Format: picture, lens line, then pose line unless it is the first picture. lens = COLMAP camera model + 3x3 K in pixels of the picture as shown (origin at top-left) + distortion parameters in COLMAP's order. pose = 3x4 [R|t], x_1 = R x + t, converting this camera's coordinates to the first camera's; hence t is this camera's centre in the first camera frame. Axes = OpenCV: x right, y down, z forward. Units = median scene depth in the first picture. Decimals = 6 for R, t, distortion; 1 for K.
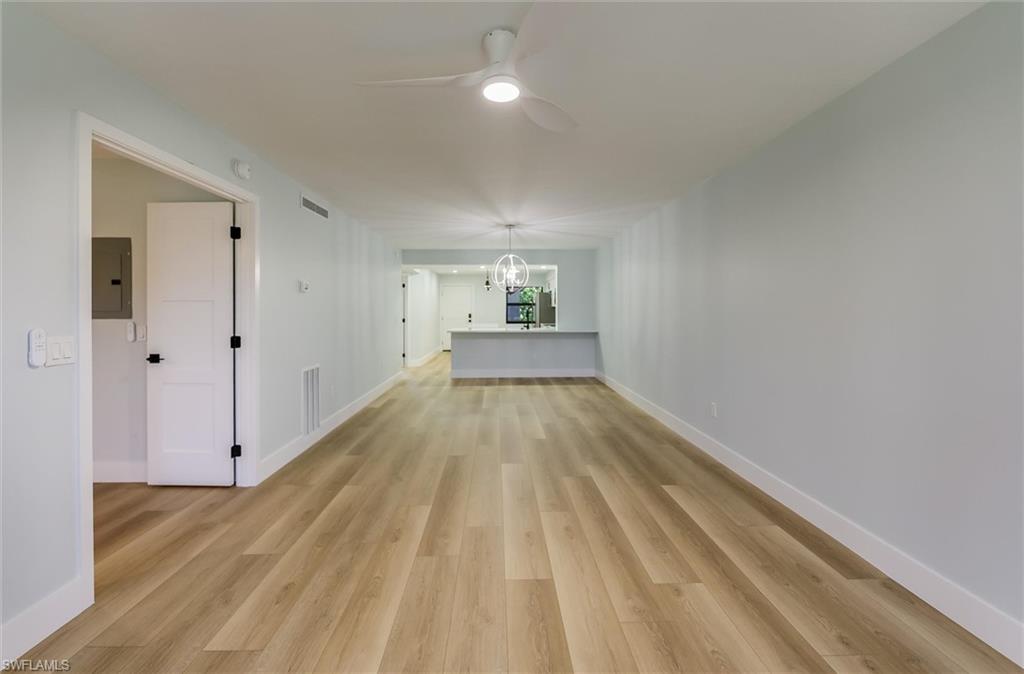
lens RADIAL K [[424.1, 0, 511.3], [0, 424.1, 310.6], [0, 0, 1]] dist [-0.000725, -0.000209]
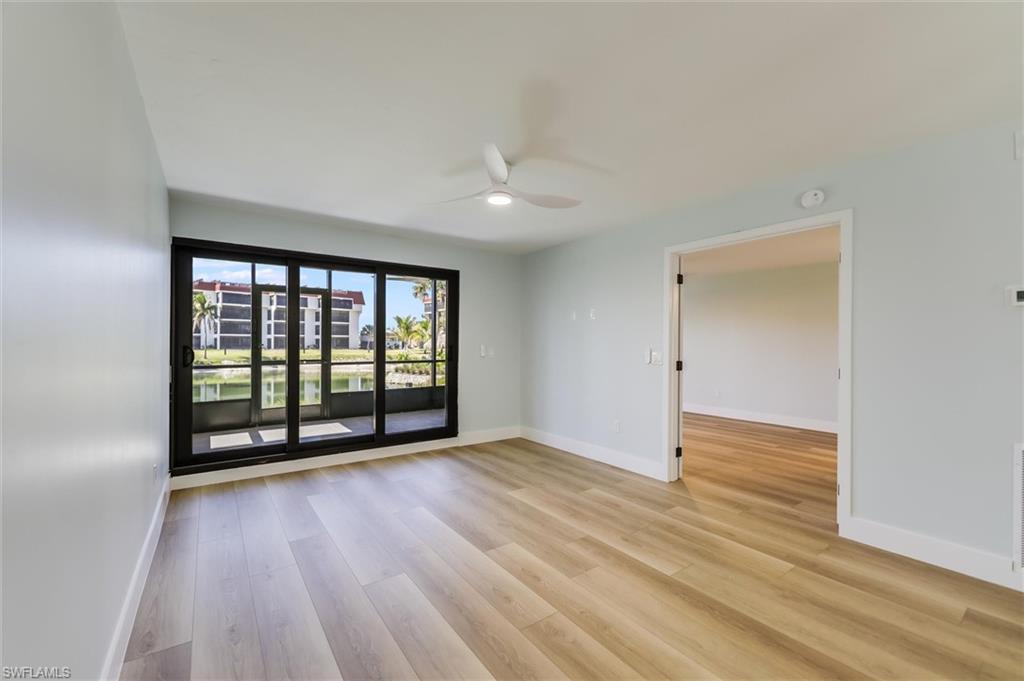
lens RADIAL K [[411.0, 0, 514.4], [0, 411.0, 344.6], [0, 0, 1]] dist [-0.010543, -0.000229]
pose [[-0.822952, -0.001974, -0.568107, 0.487037], [-0.005118, 0.999979, 0.003938, 0.006809], [0.568087, 0.006148, -0.822945, 1.397648]]
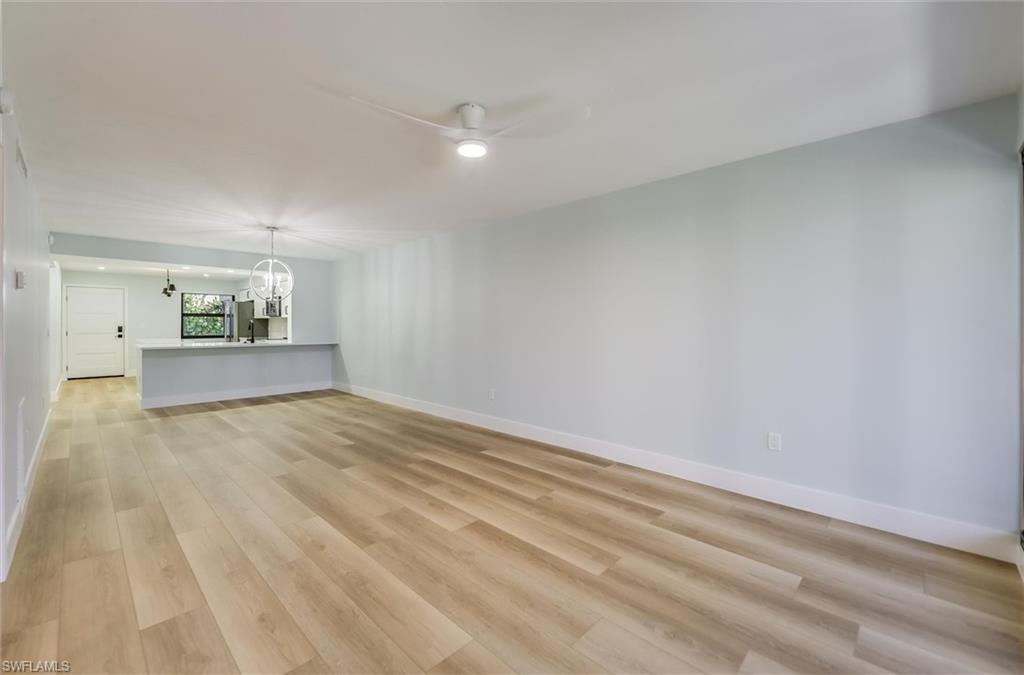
lens RADIAL K [[419.1, 0, 508.8], [0, 419.1, 327.9], [0, 0, 1]] dist [-0.002616, -0.000436]
pose [[0.721378, -0.004080, 0.692530, -0.509988], [-0.002006, 0.999966, 0.007981, 0.012593], [-0.692539, -0.007147, 0.721345, -0.007323]]
